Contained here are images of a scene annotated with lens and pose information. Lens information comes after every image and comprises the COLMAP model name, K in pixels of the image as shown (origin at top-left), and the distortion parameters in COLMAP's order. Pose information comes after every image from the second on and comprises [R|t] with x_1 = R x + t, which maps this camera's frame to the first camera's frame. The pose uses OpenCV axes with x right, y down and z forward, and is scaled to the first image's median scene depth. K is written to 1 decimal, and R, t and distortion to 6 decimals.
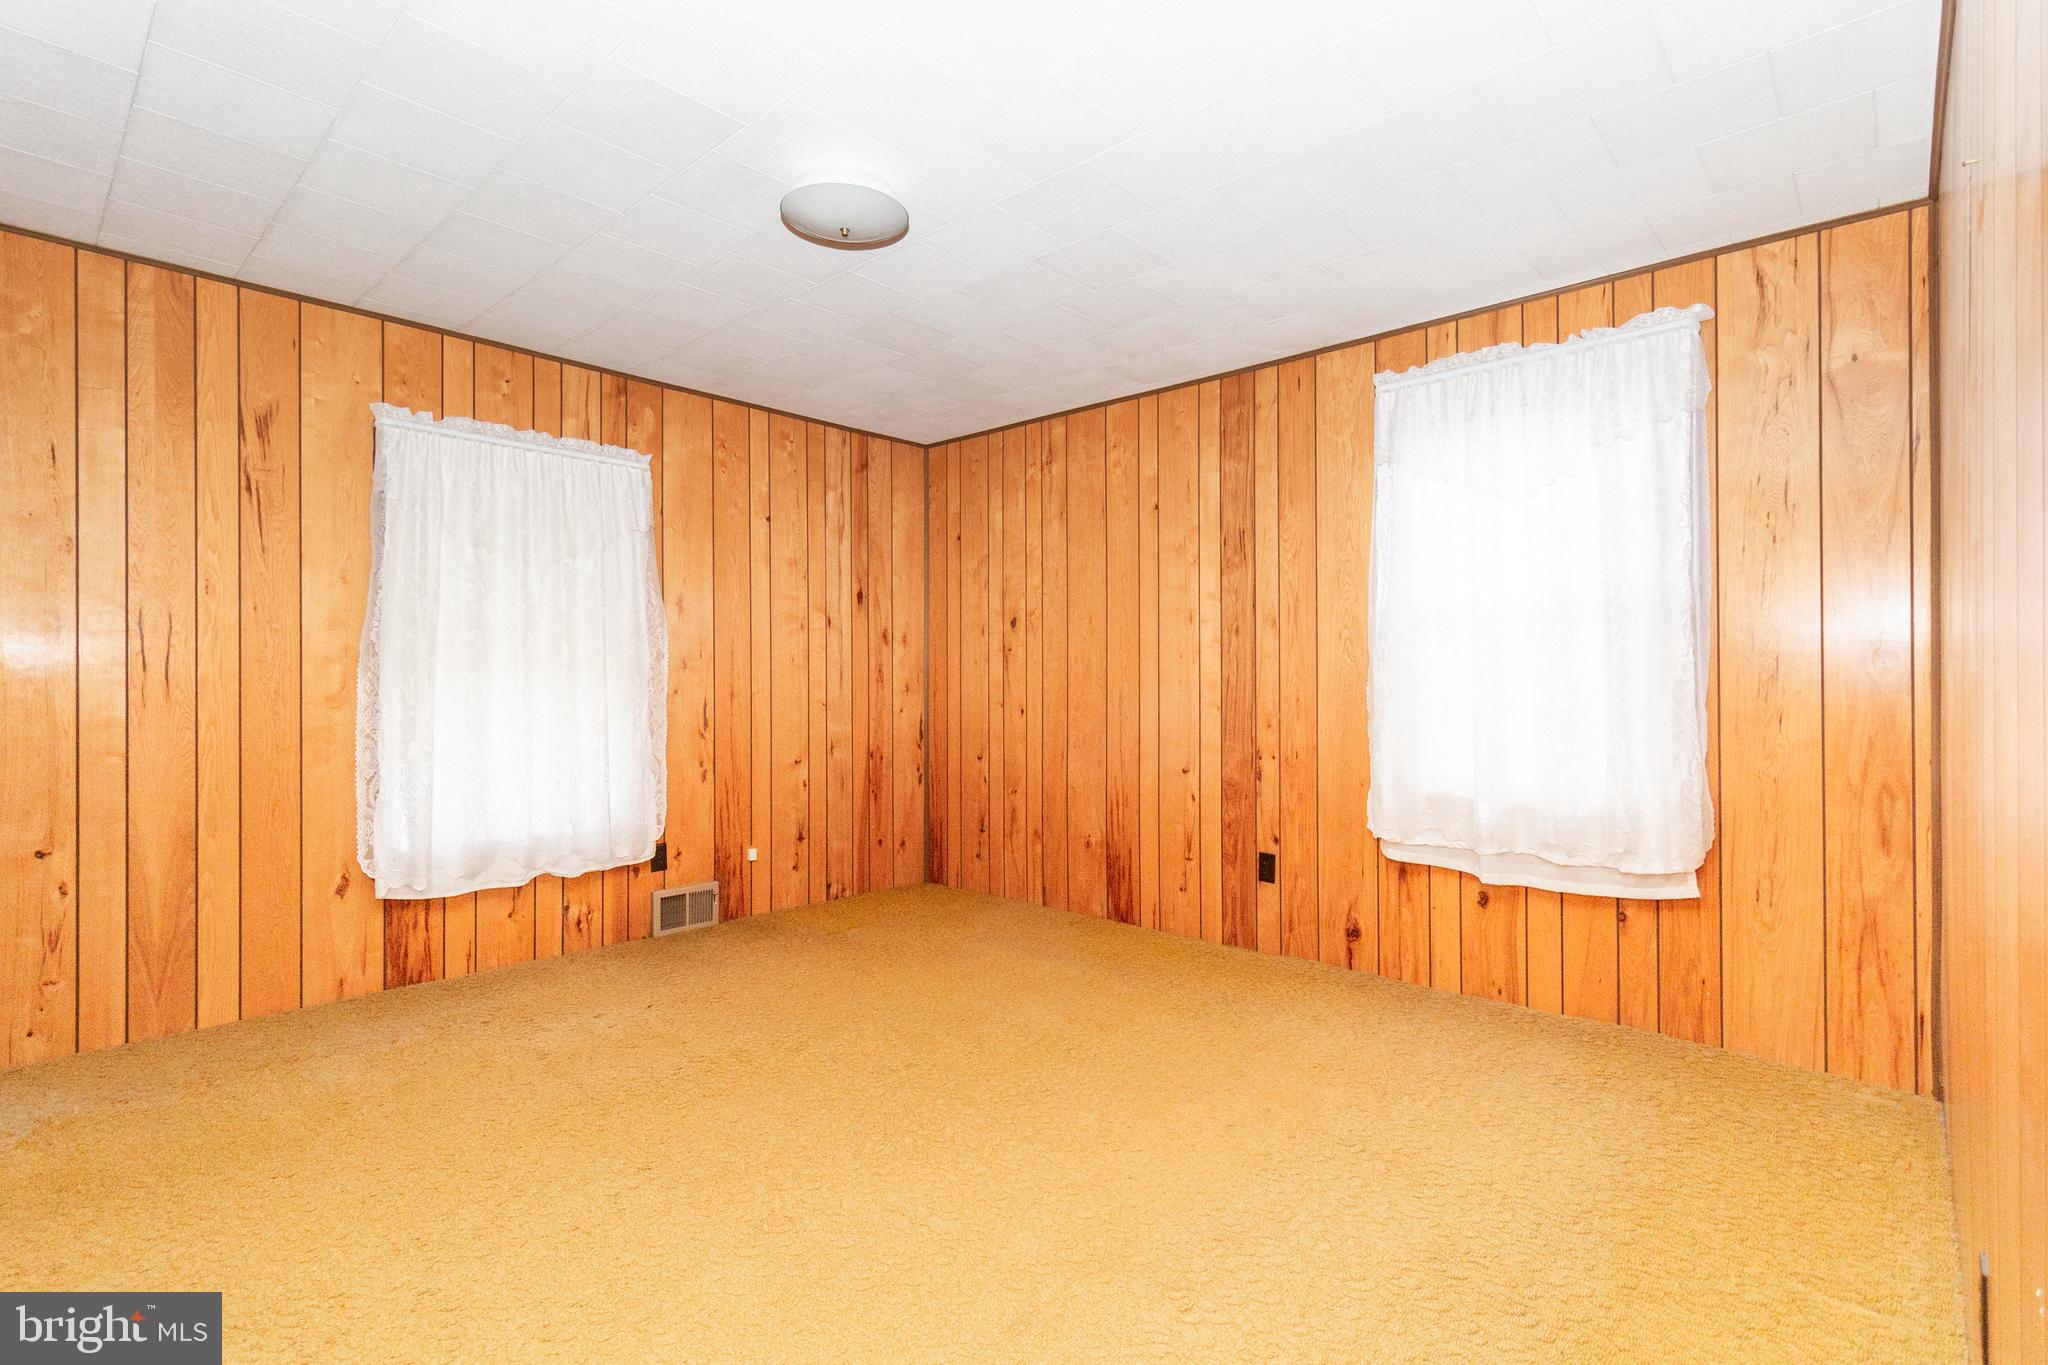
lens RADIAL K [[948.3, 0, 1029.2], [0, 948.3, 678.5], [0, 0, 1]] dist [0.002140, 0.001853]
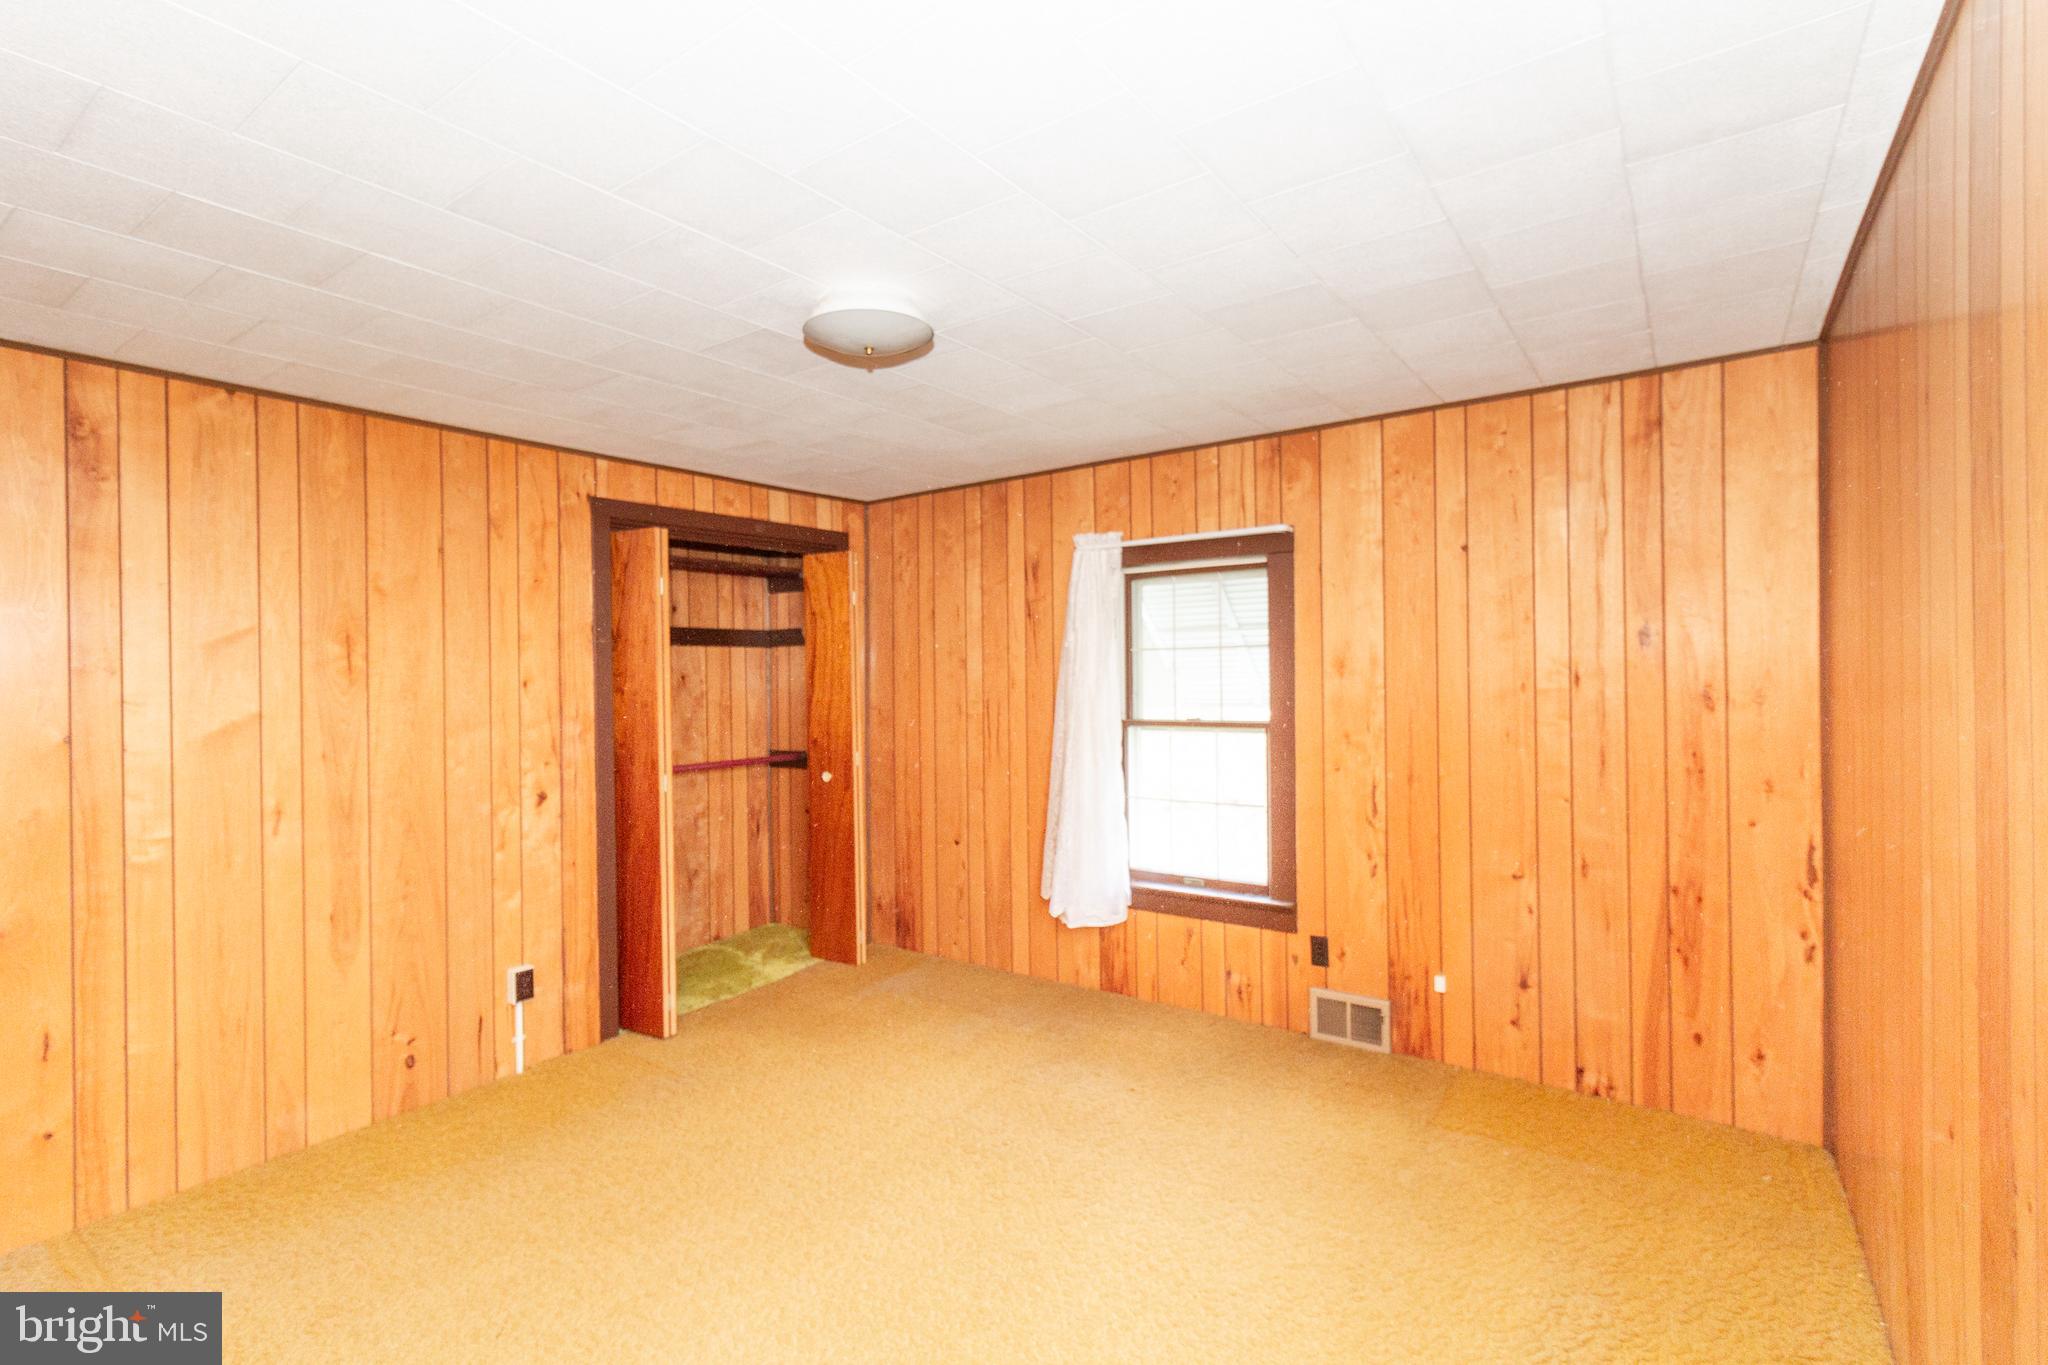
lens RADIAL K [[948.3, 0, 1014.8], [0, 948.3, 682.3], [0, 0, 1]] dist [0.002140, 0.001853]
pose [[0.119887, -0.001825, -0.992786, 0.622272], [0.014268, 0.999898, -0.000115, -0.095035], [0.992685, -0.014152, 0.119901, 0.794079]]
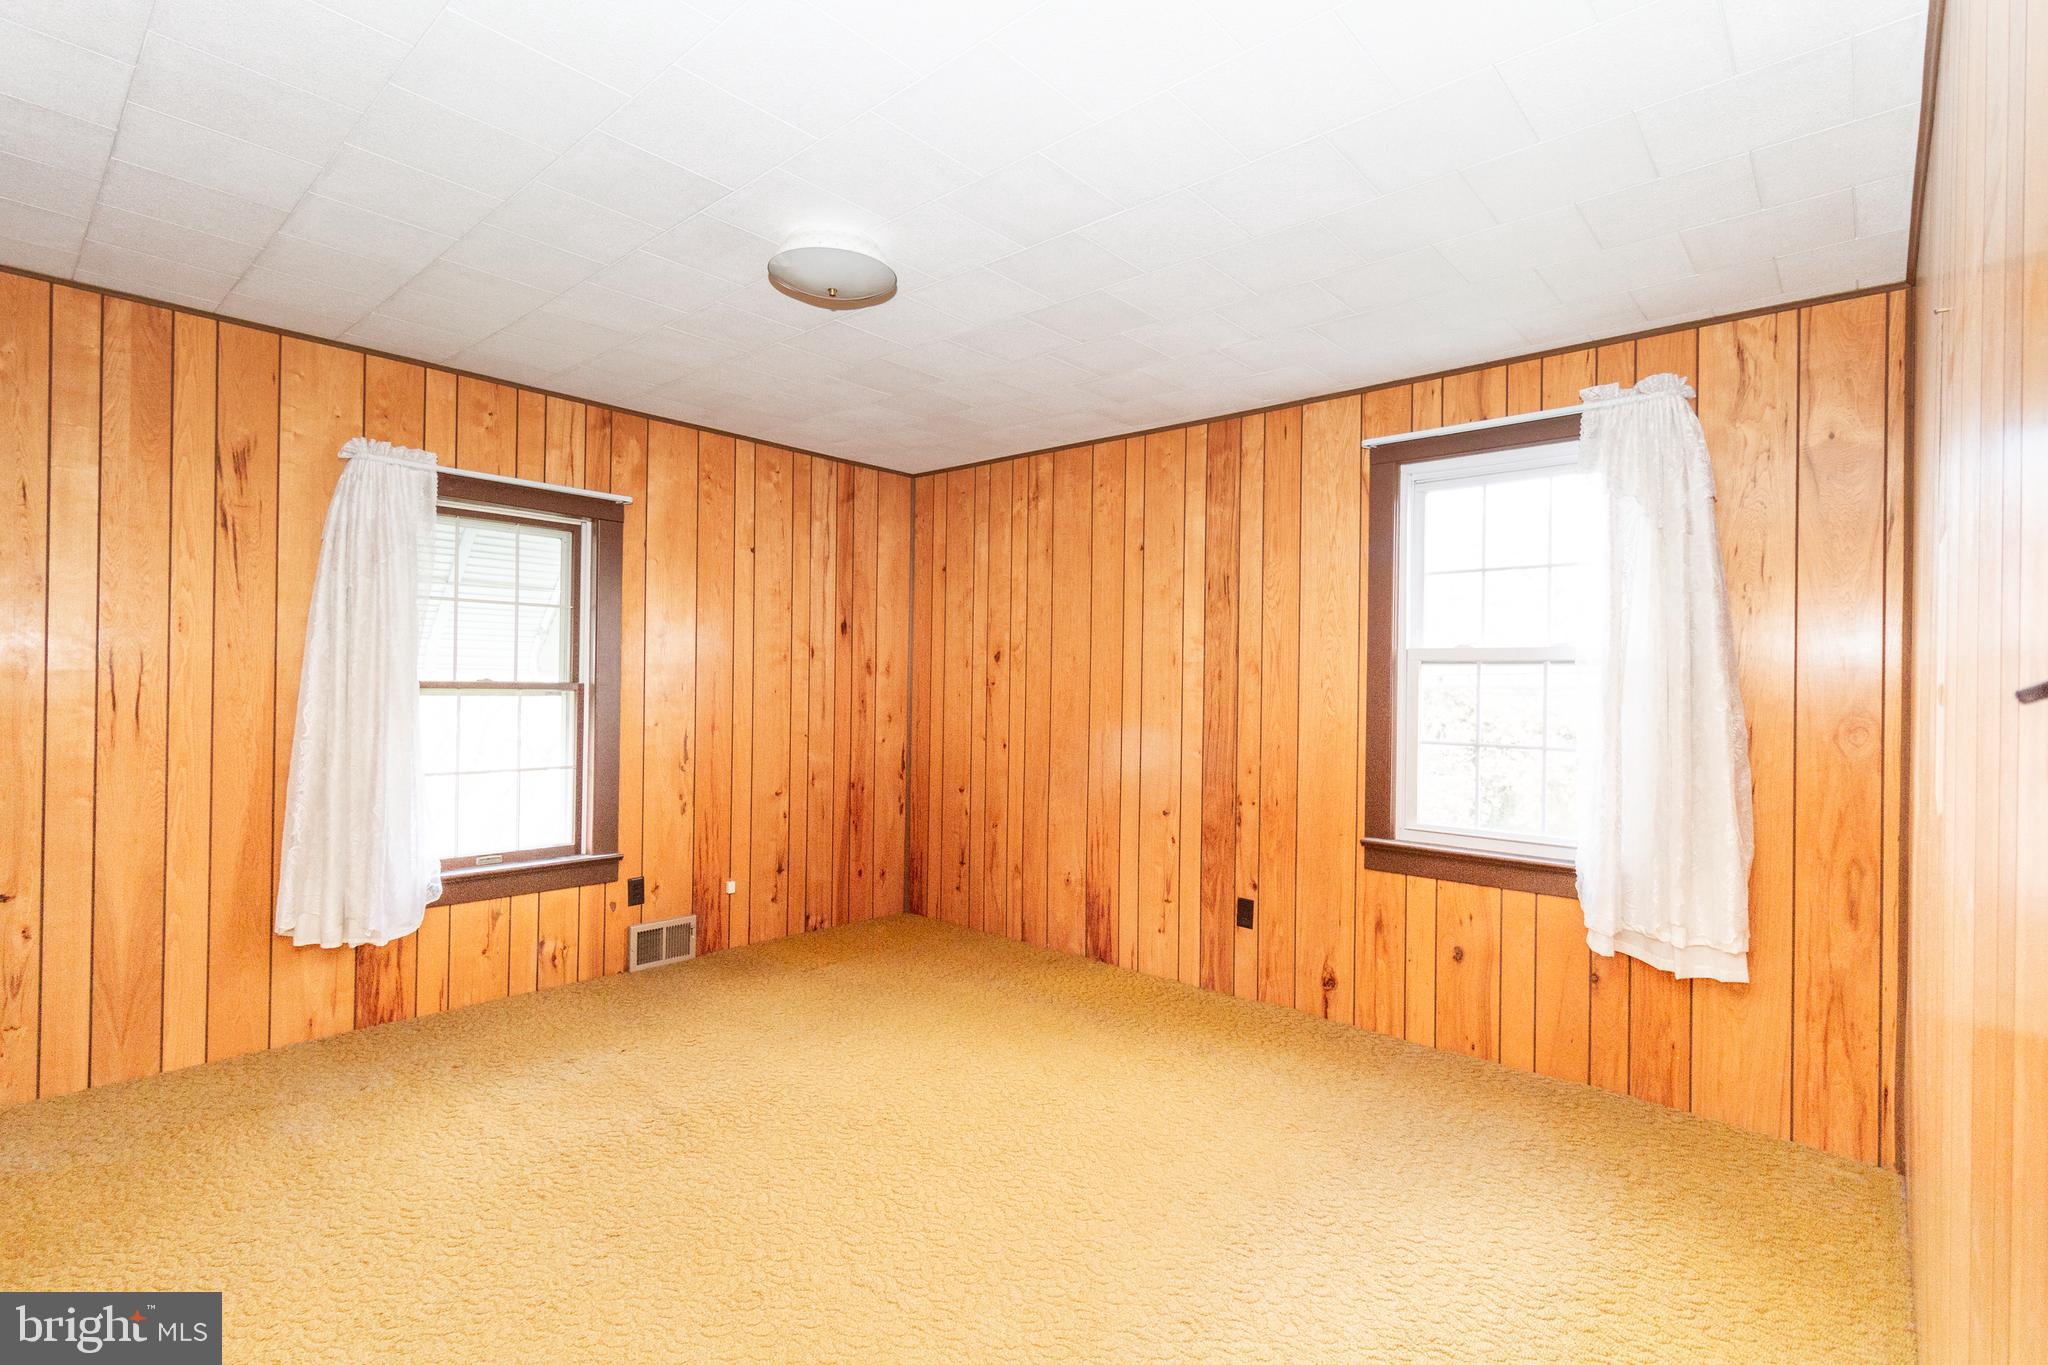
lens RADIAL K [[948.3, 0, 1027.4], [0, 948.3, 680.7], [0, 0, 1]] dist [0.002140, 0.001853]
pose [[0.999758, 0.017747, 0.012991, 0.003775], [-0.017755, 0.999842, 0.000540, -0.052808], [-0.012979, -0.000770, 0.999915, 0.000199]]
